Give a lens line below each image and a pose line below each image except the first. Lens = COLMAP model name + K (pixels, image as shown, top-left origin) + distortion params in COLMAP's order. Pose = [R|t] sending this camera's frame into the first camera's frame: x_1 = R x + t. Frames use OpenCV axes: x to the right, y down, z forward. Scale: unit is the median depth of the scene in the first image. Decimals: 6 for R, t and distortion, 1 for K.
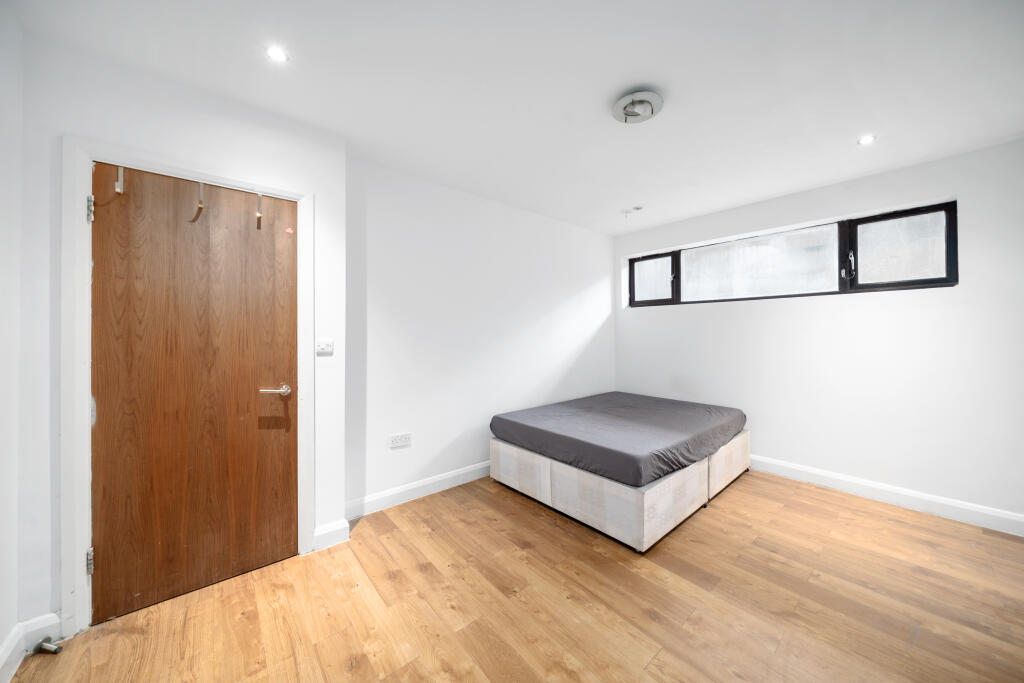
lens RADIAL K [[353.4, 0, 514.9], [0, 353.4, 336.2], [0, 0, 1]] dist [-0.008188, 0.000049]
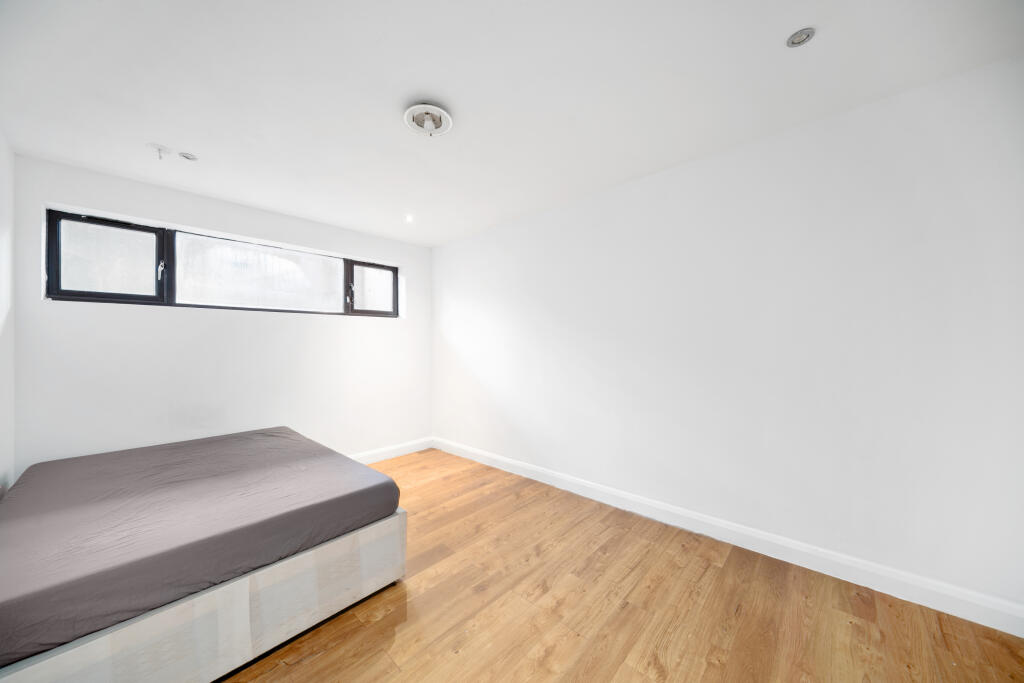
lens RADIAL K [[353.4, 0, 505.9], [0, 353.4, 345.4], [0, 0, 1]] dist [-0.008188, 0.000049]
pose [[-0.114720, -0.001845, 0.993396, -0.592421], [0.013757, 0.999899, 0.003446, -0.009853], [-0.993303, 0.014062, -0.114683, 0.796908]]
